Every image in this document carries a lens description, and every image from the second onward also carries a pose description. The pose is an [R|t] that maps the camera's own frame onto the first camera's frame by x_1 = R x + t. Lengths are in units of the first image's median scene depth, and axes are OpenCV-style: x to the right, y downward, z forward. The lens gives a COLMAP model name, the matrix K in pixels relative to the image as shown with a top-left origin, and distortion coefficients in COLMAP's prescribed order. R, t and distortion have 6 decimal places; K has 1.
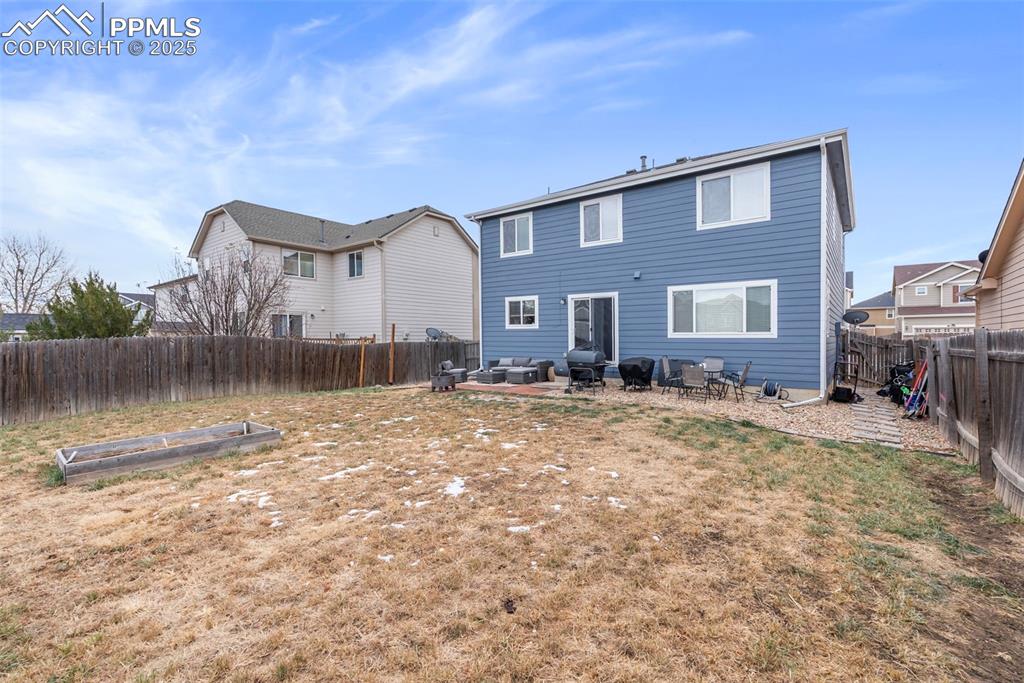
lens RADIAL K [[450.4, 0, 519.2], [0, 450.4, 341.2], [0, 0, 1]] dist [-0.008915, 0.001891]
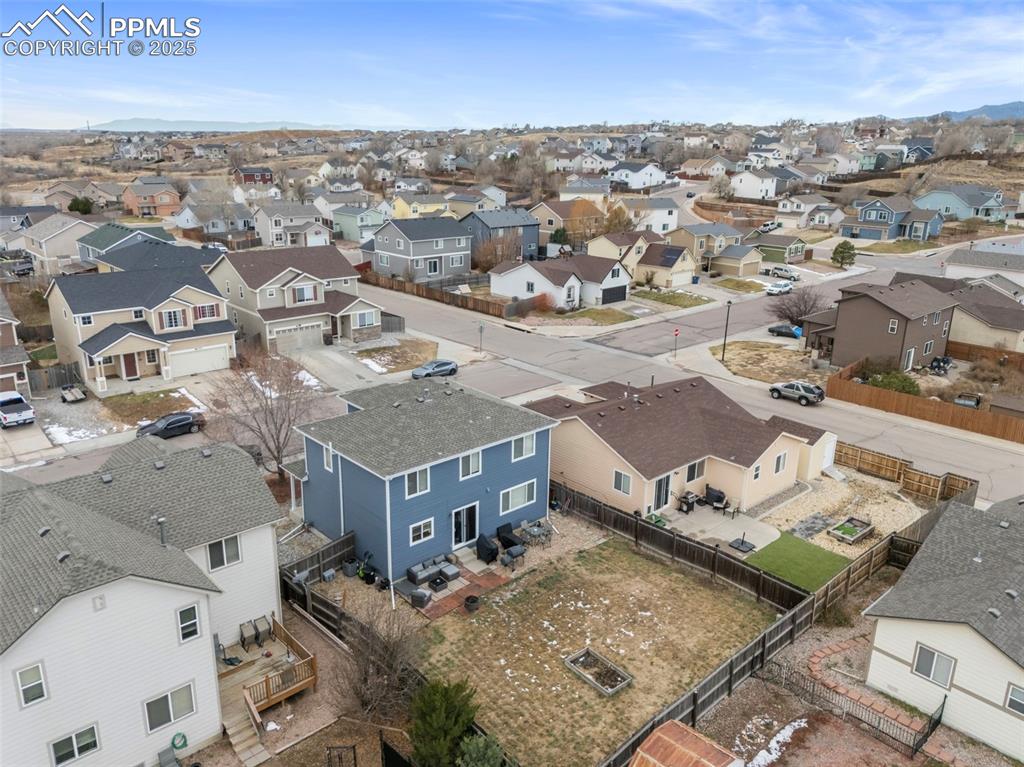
lens RADIAL K [[757.9, 0, 489.4], [0, 757.9, 350.9], [0, 0, 1]] dist [0.063627, -0.047532]
pose [[0.202246, -0.248901, 0.947177, -2.285592], [0.000311, 0.967180, 0.254091, -1.343434], [-0.979335, -0.051094, 0.195685, 0.392038]]
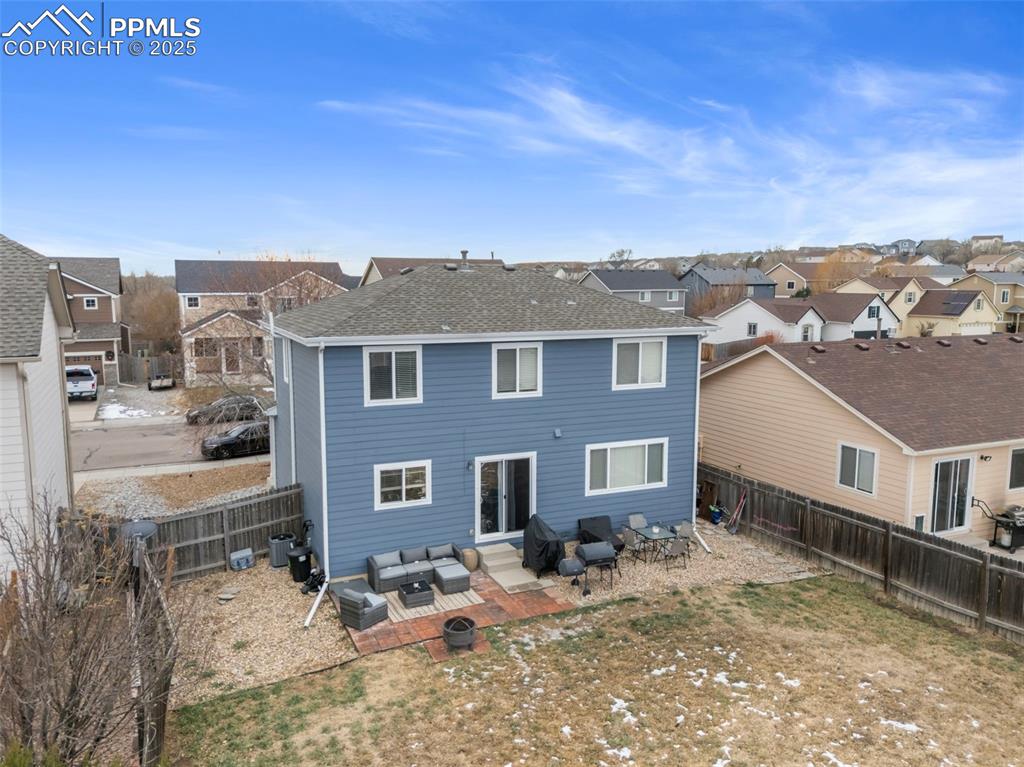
lens RADIAL K [[757.9, 0, 502.7], [0, 757.9, 359.5], [0, 0, 1]] dist [0.063627, -0.047532]
pose [[0.484356, -0.089002, 0.870332, -1.033293], [0.004653, 0.995060, 0.099168, -0.414334], [-0.874859, -0.043983, 0.482377, 0.330322]]
